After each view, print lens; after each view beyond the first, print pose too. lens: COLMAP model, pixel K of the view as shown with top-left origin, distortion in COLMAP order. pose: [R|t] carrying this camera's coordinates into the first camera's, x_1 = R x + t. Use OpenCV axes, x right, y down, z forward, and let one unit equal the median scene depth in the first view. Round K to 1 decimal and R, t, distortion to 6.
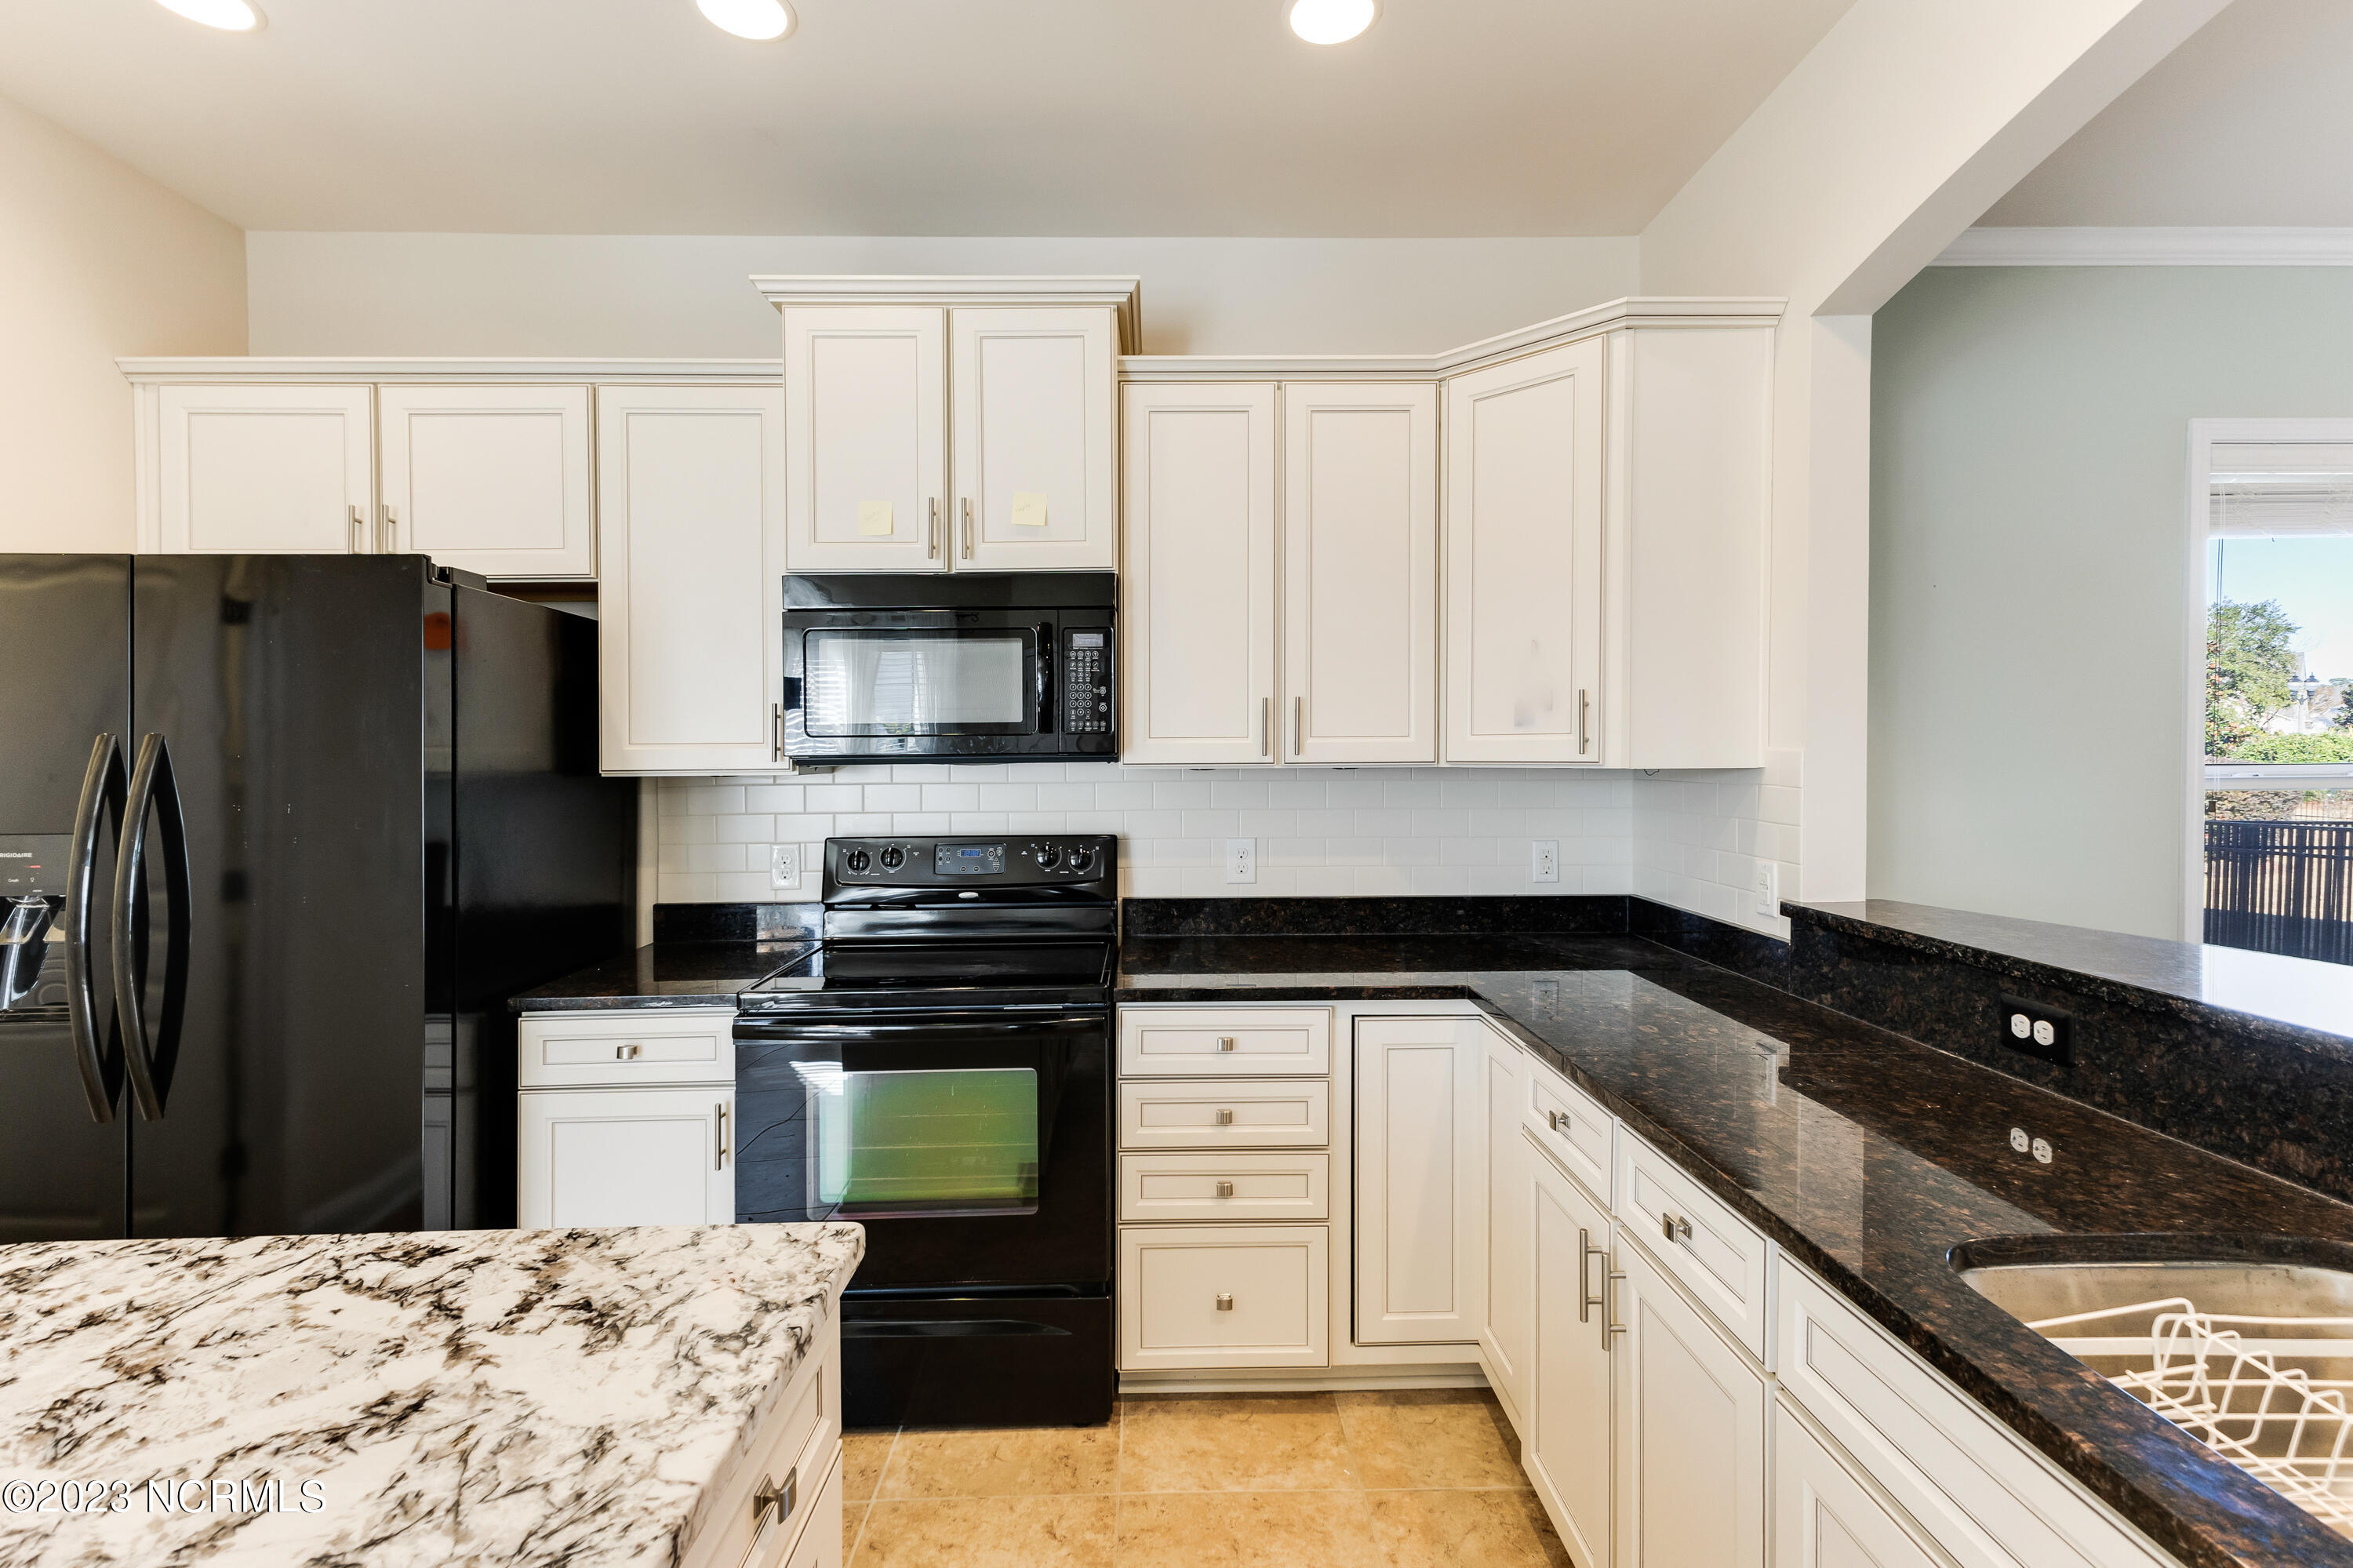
lens RADIAL K [[1035.8, 0, 1169.1], [0, 1035.8, 763.4], [0, 0, 1]] dist [0.020280, -0.004314]
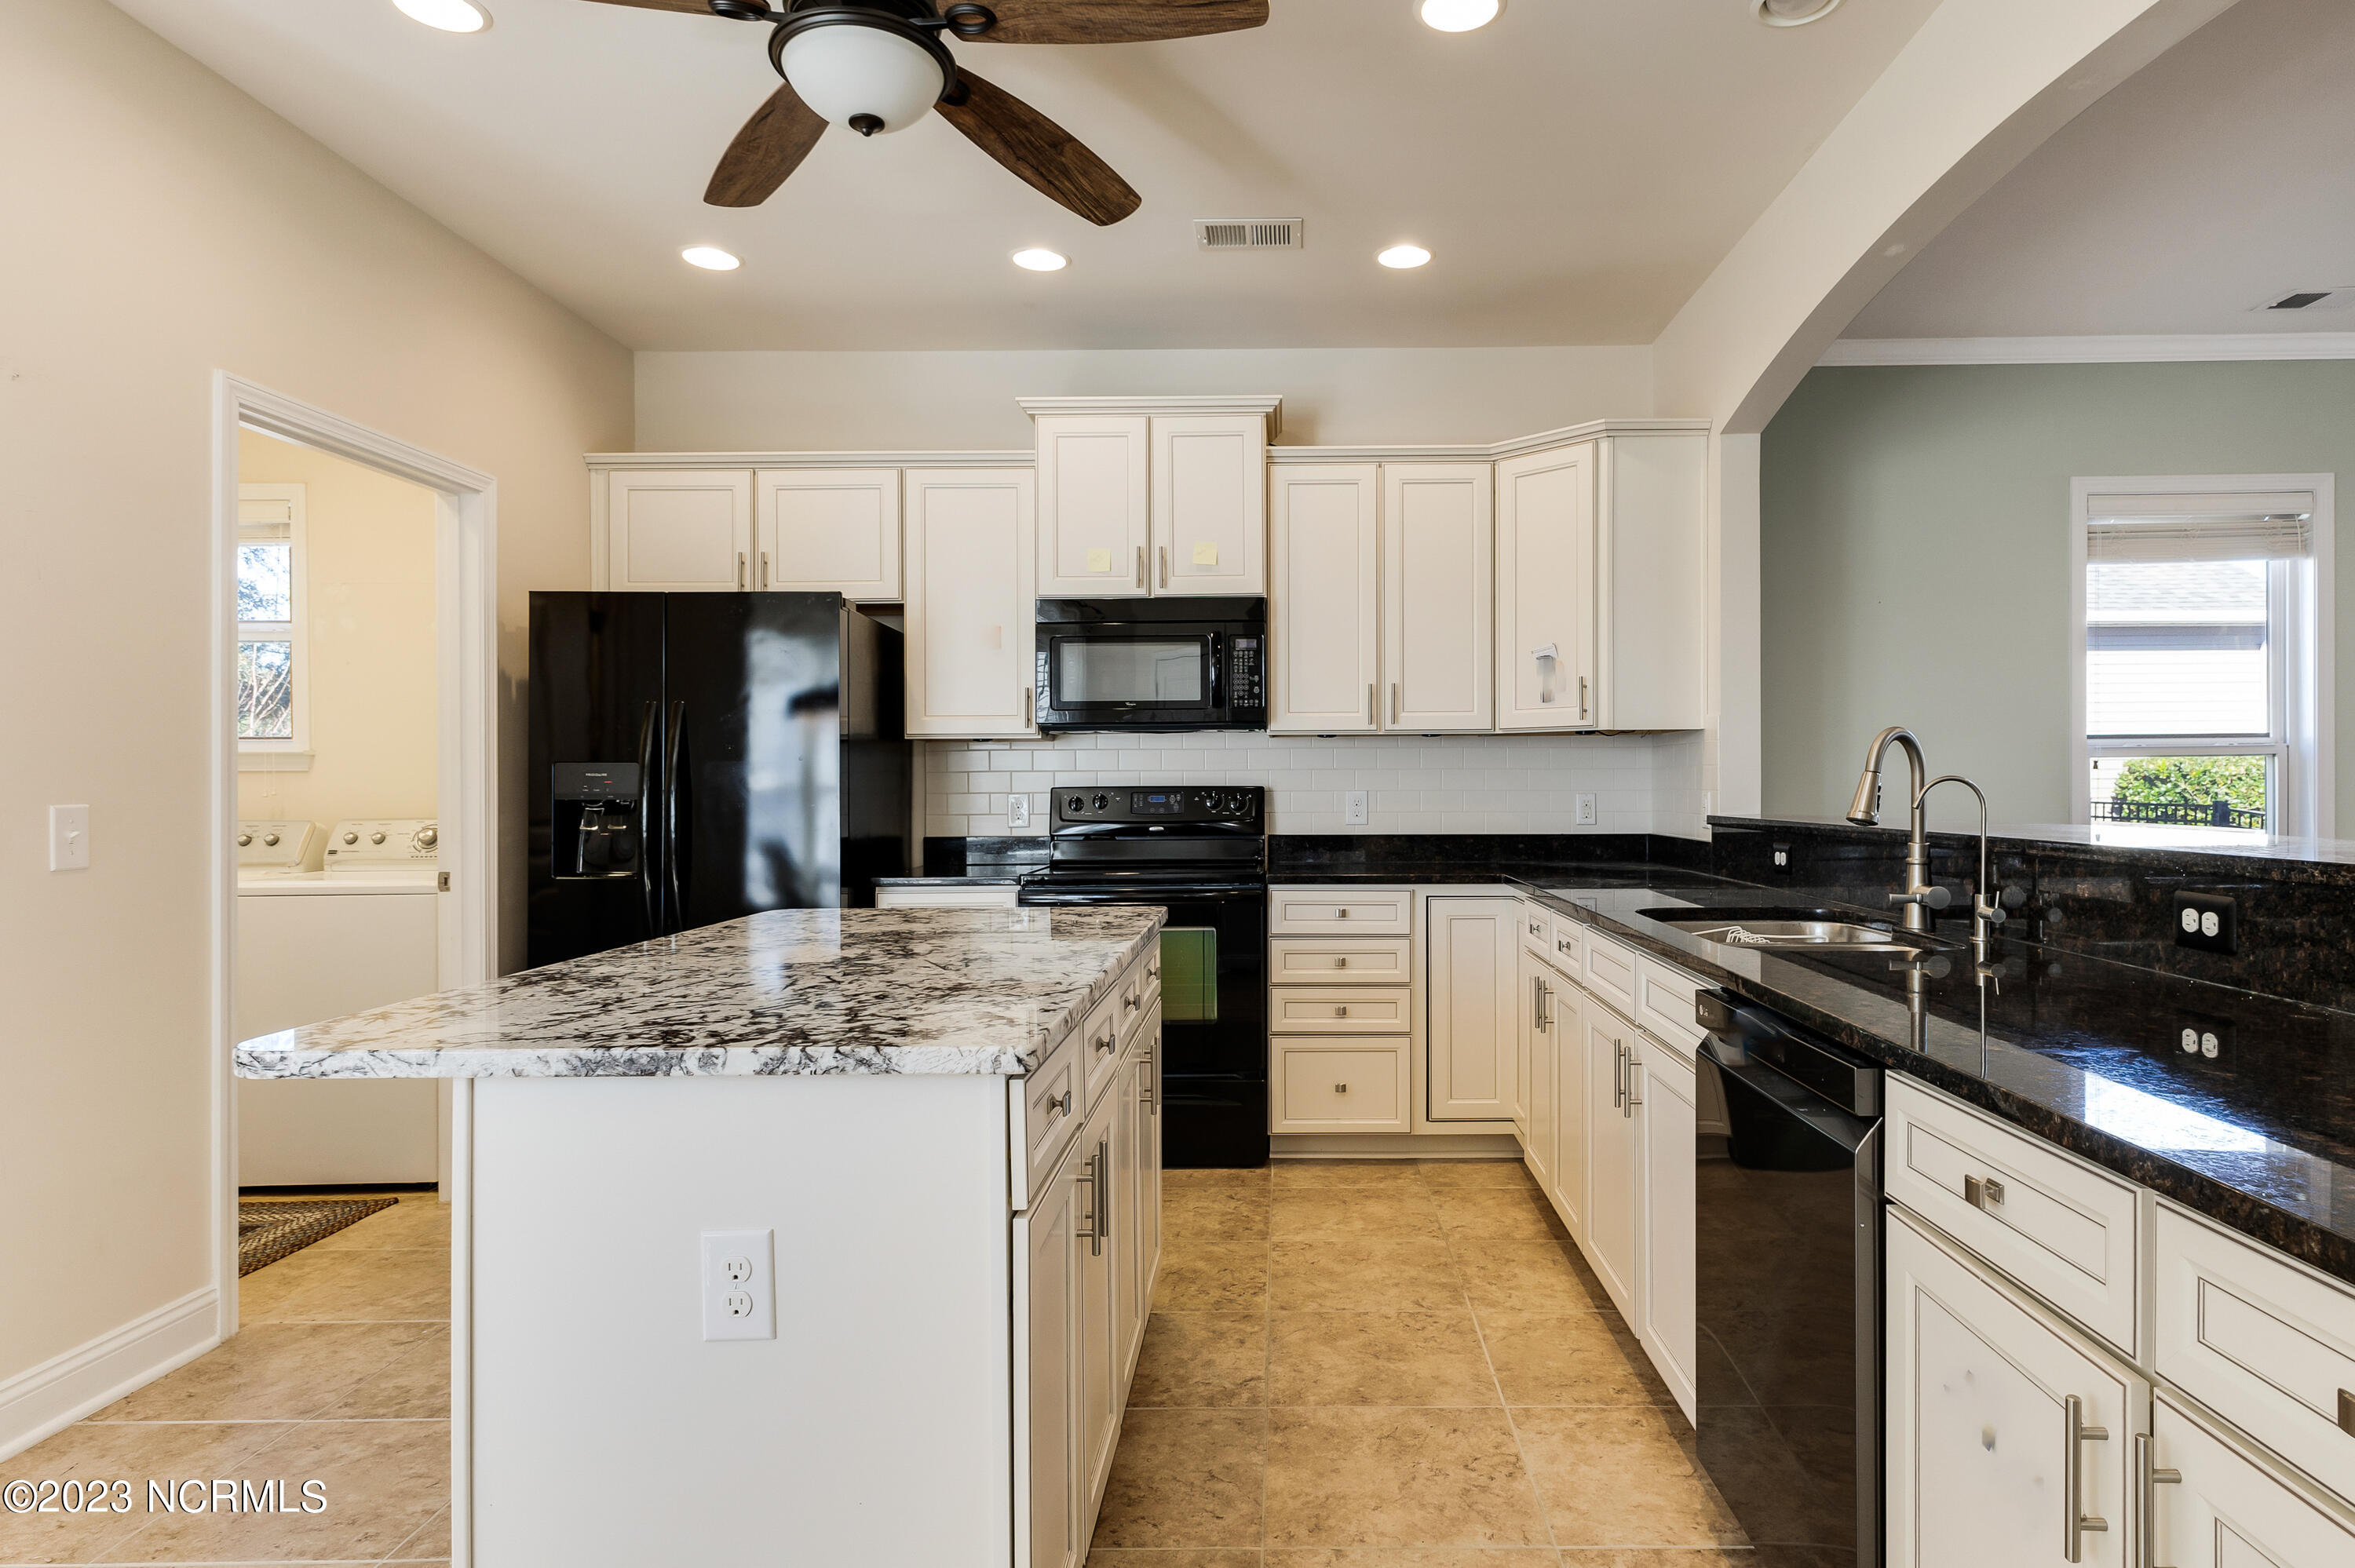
lens RADIAL K [[1333.1, 0, 1277.7], [0, 1333.1, 766.6], [0, 0, 1]] dist [0.023835, 0.002623]
pose [[0.999898, -0.000769, -0.014250, -0.008483], [0.000388, 0.999643, -0.026720, 0.103015], [0.014265, 0.026712, 0.999541, -0.861531]]
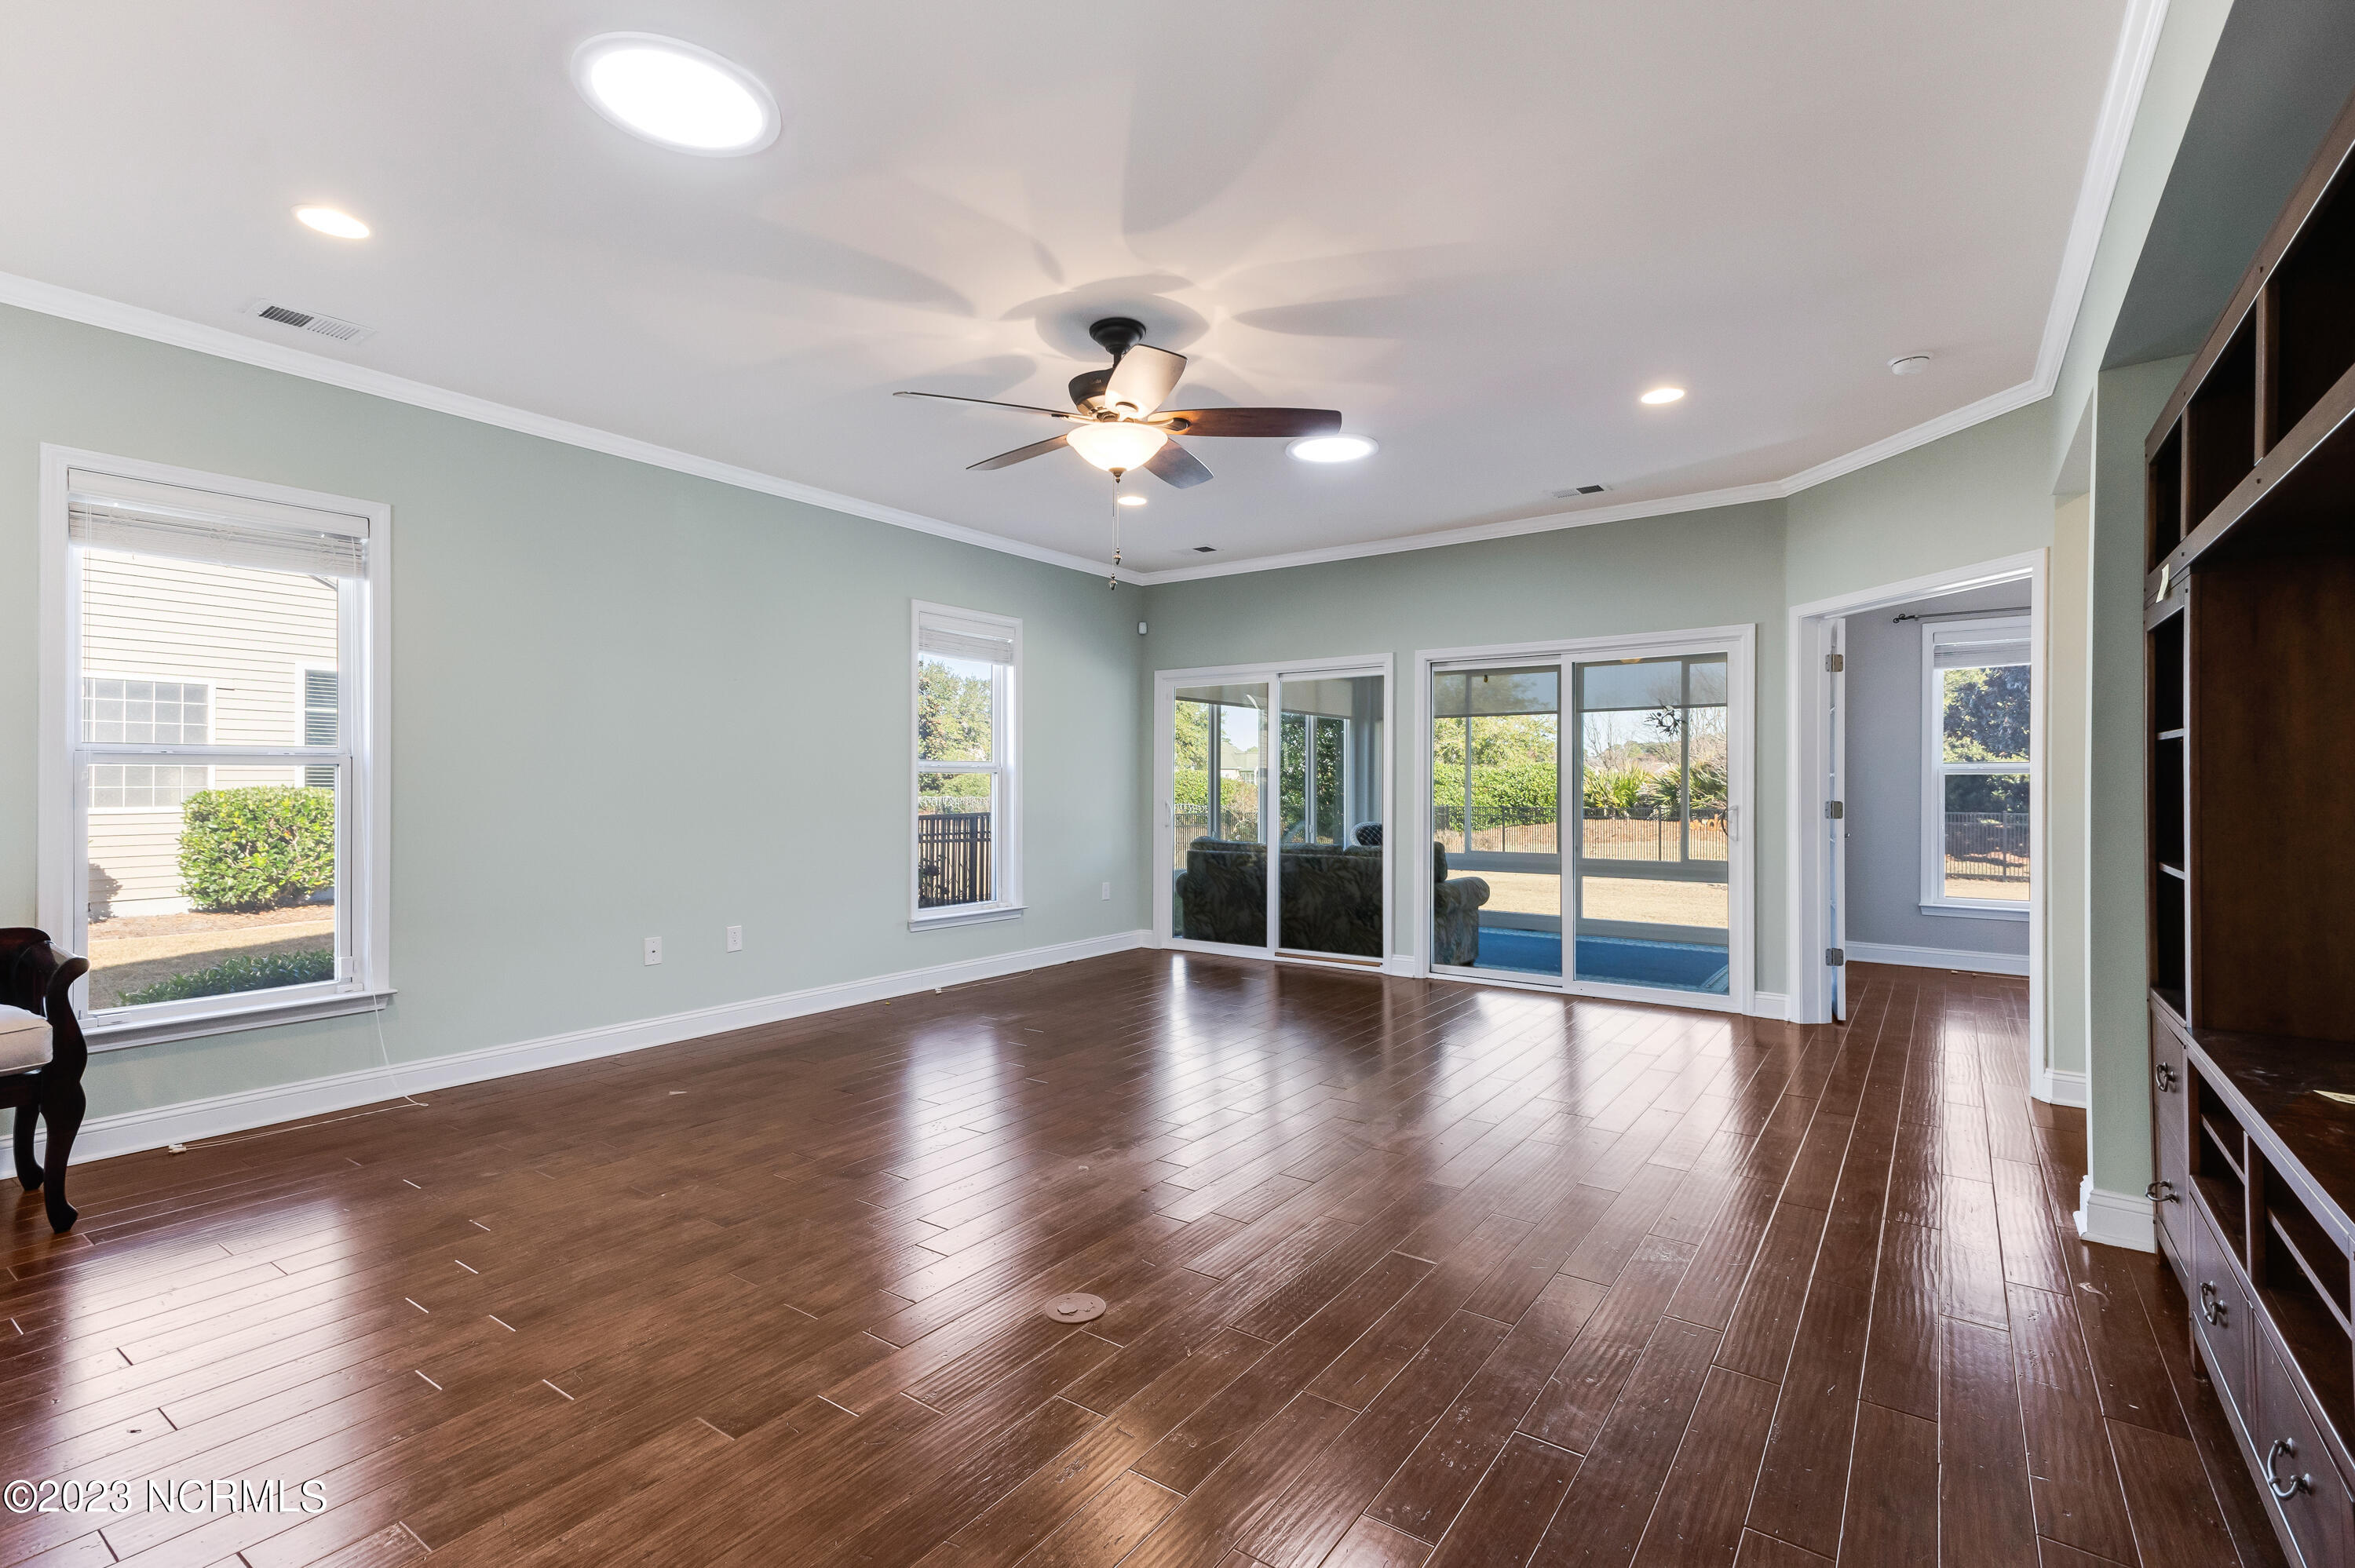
lens RADIAL K [[1089.6, 0, 1172.2], [0, 1089.6, 785.6], [0, 0, 1]] dist [0.010331, 0.000974]
pose [[0.601929, 0.006384, 0.798524, 0.919115], [0.011379, 0.999798, -0.016571, 0.107972], [-0.798469, 0.019061, 0.601734, -0.892794]]
